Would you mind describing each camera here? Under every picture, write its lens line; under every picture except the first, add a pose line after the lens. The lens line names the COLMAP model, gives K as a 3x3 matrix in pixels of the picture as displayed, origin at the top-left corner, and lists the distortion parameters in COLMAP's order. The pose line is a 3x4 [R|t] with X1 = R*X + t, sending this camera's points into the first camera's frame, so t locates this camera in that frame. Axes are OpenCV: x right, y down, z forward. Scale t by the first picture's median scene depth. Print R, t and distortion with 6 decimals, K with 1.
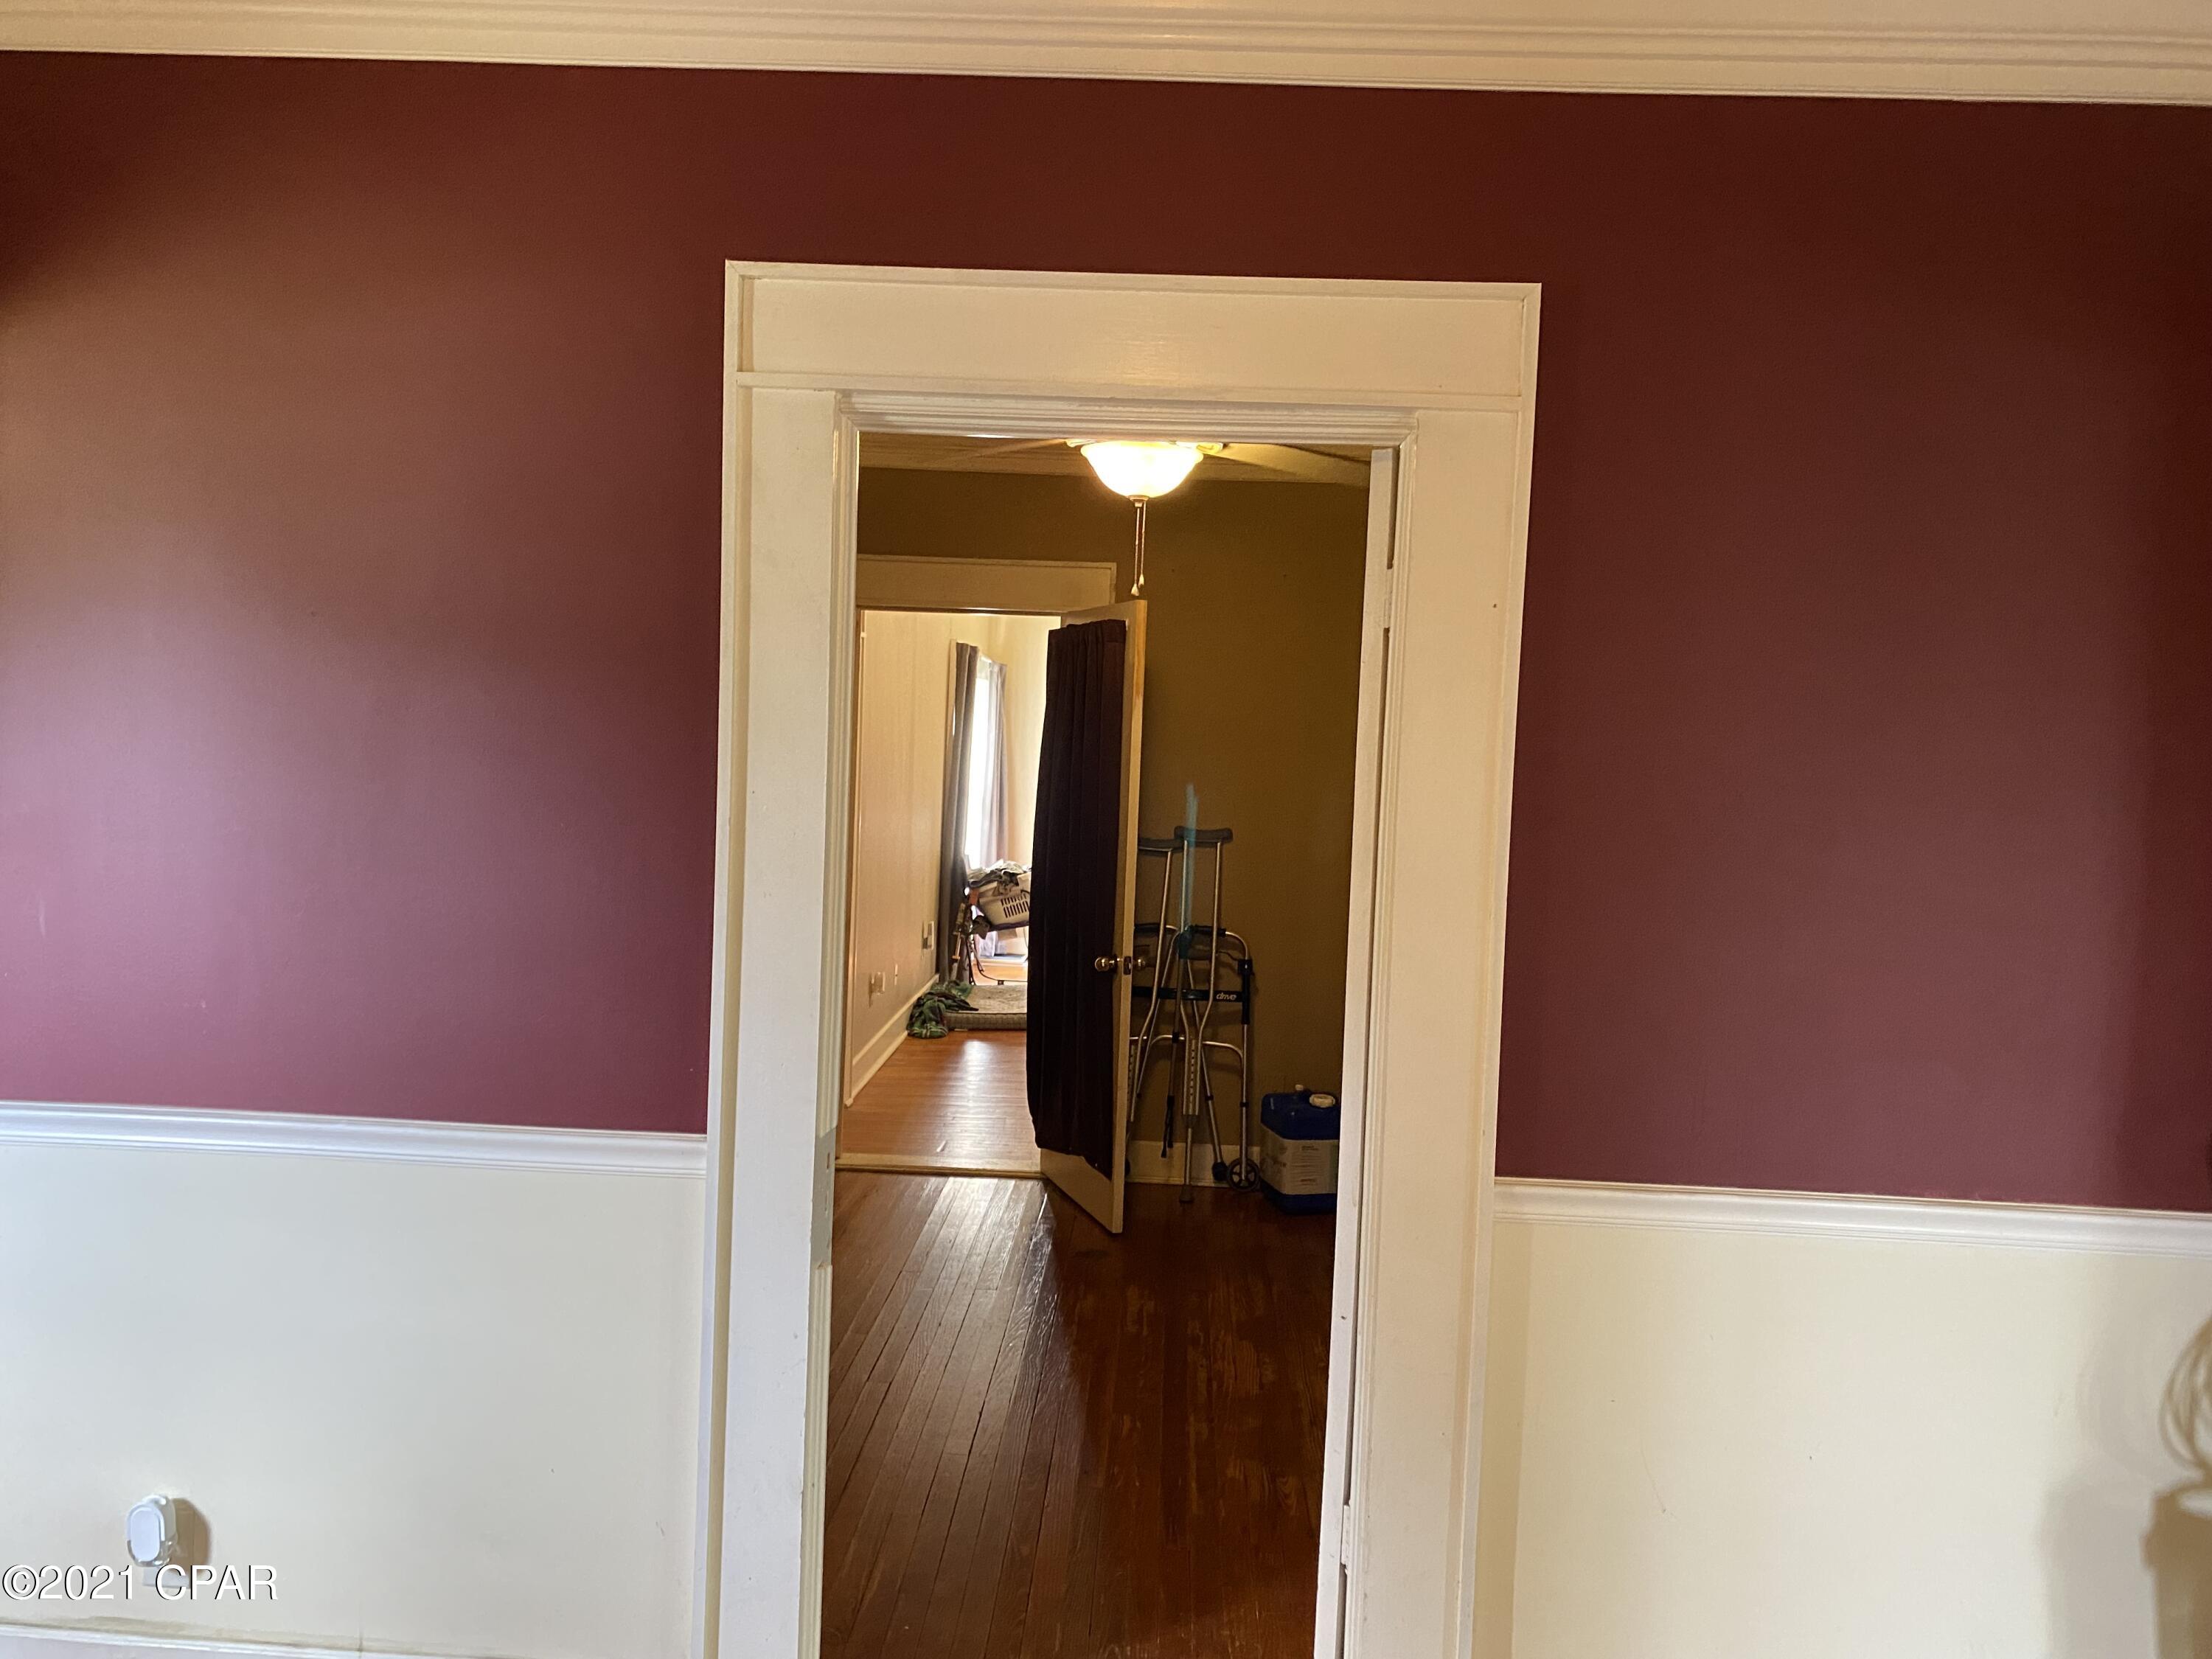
lens RADIAL K [[1658.9, 0, 1106.0], [0, 1658.9, 829.5], [0, 0, 1]] dist [0.010887, -0.013016]
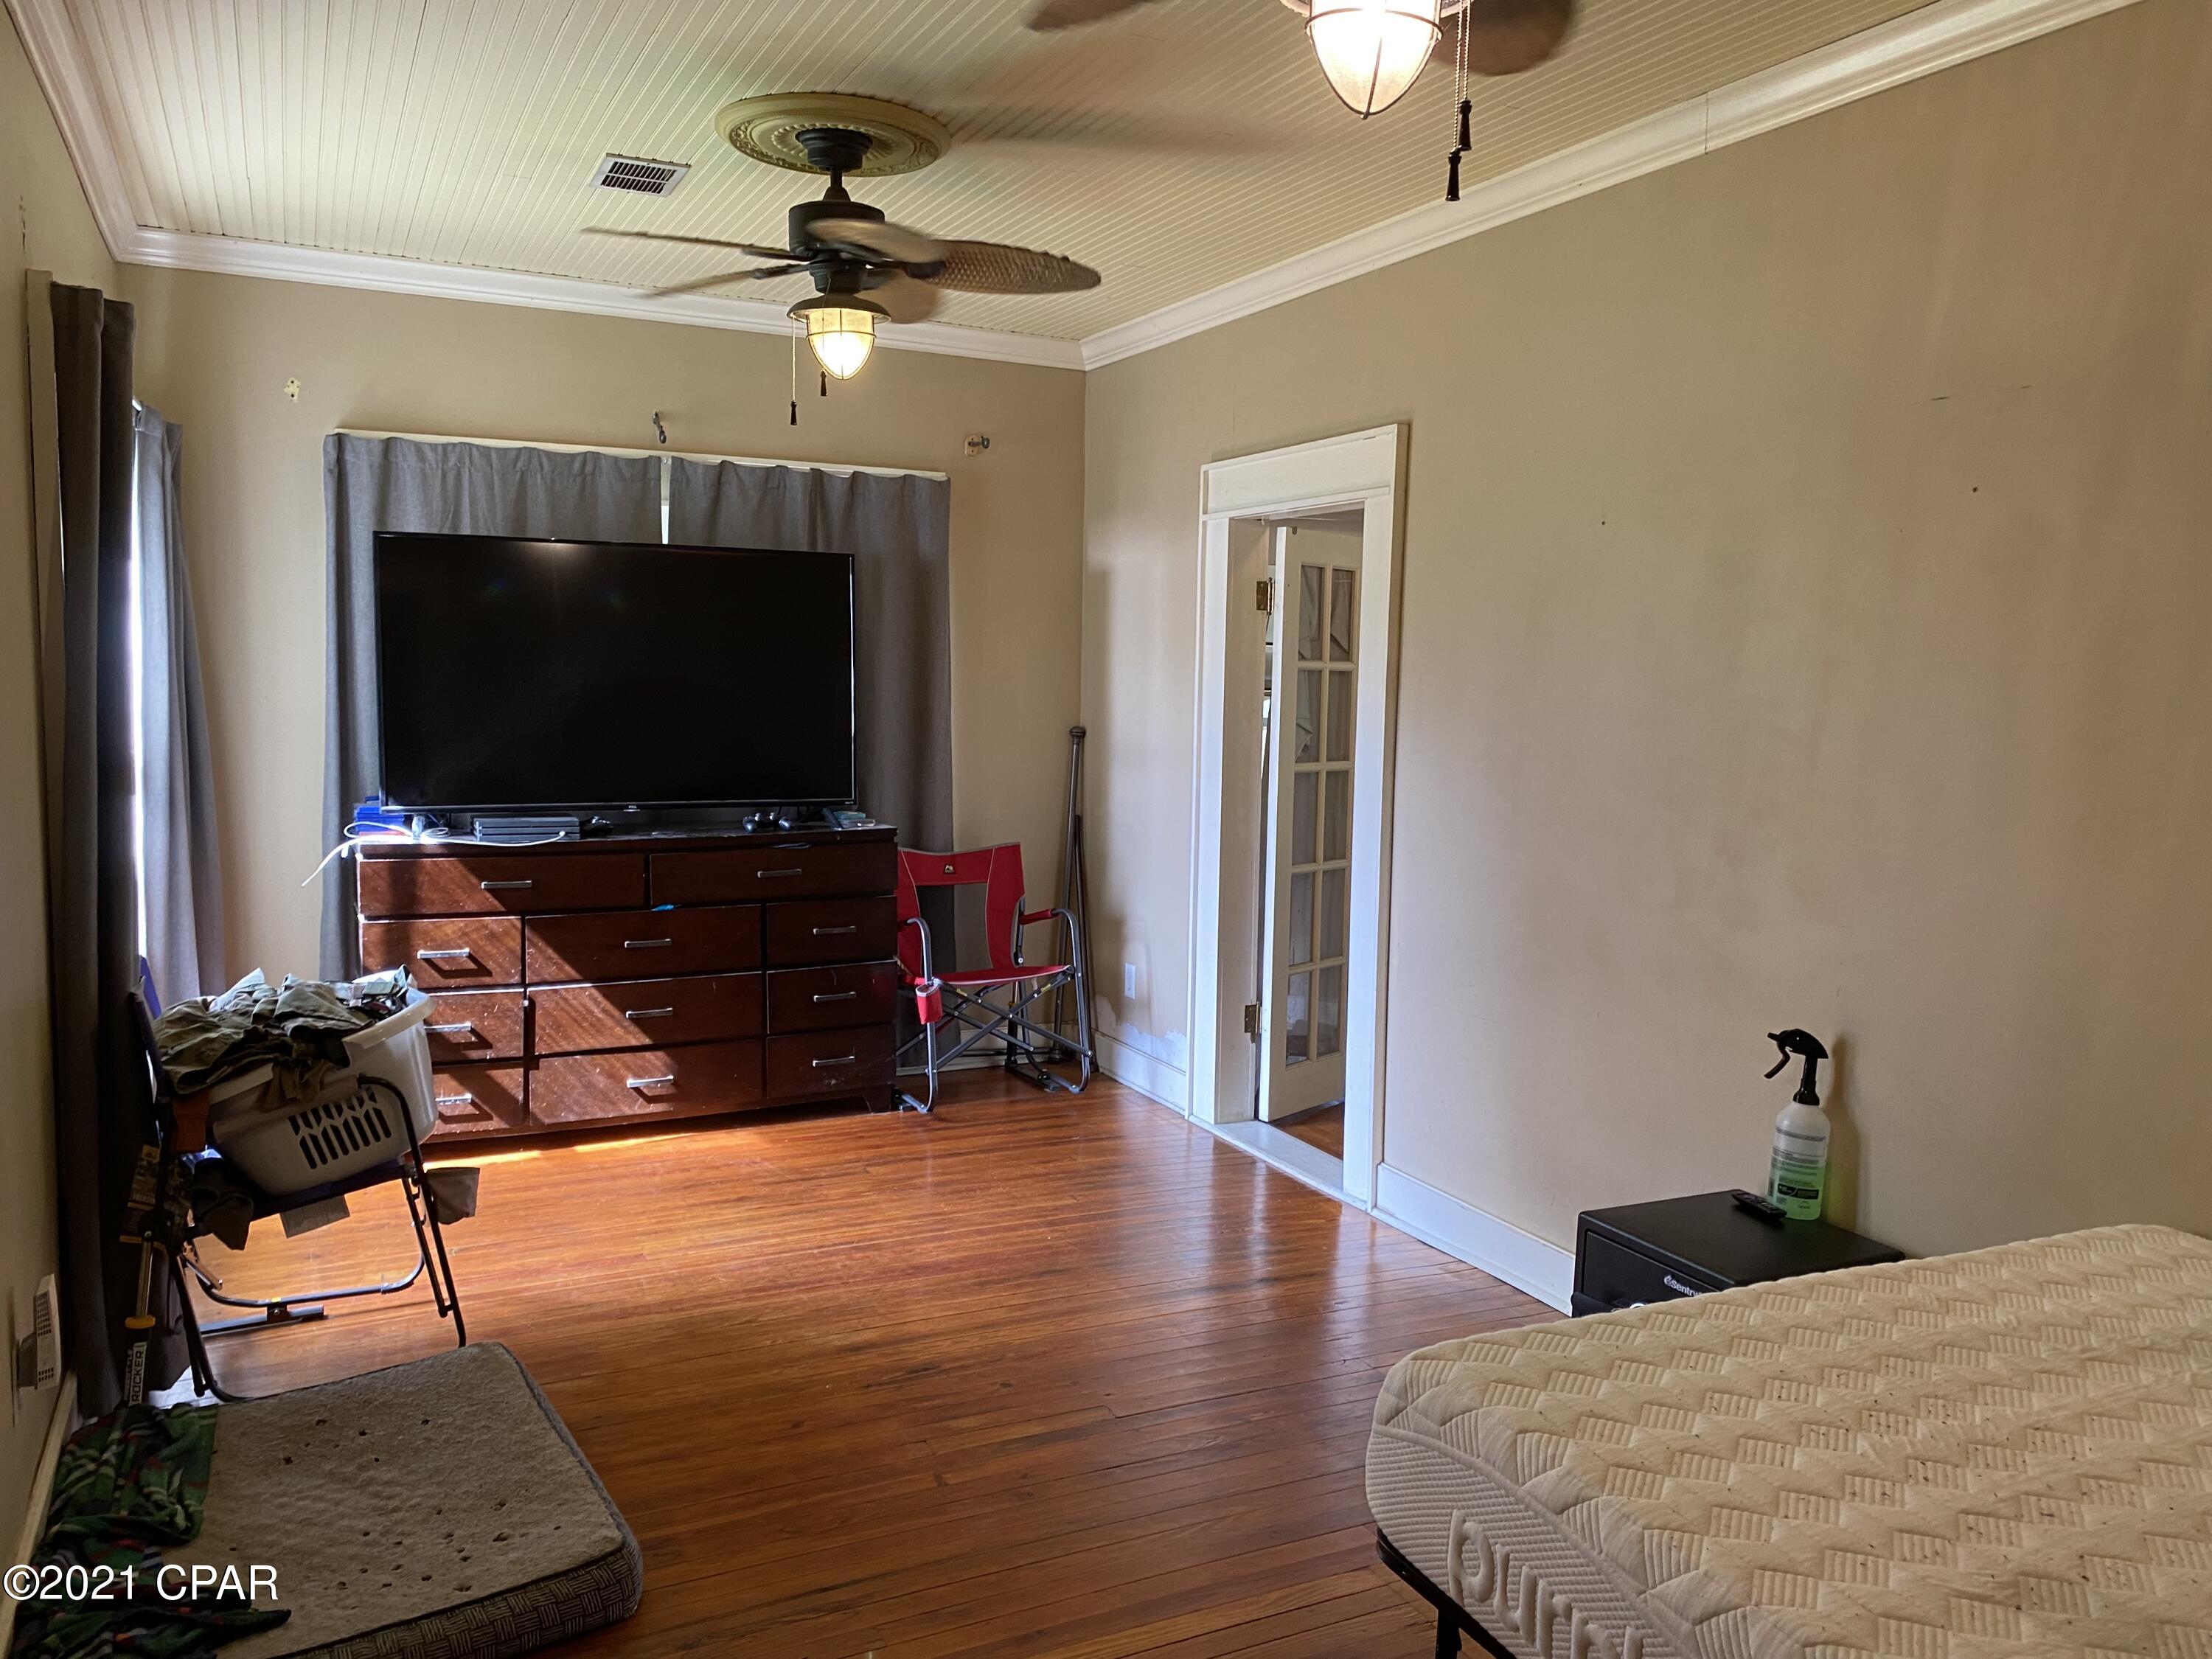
lens RADIAL K [[1658.9, 0, 1106.0], [0, 1658.9, 829.5], [0, 0, 1]] dist [0.010887, -0.013016]
pose [[0.882262, -0.067181, 0.465941, -0.069725], [0.033244, 0.996185, 0.080685, -0.032099], [-0.469584, -0.055695, 0.881129, 0.650759]]
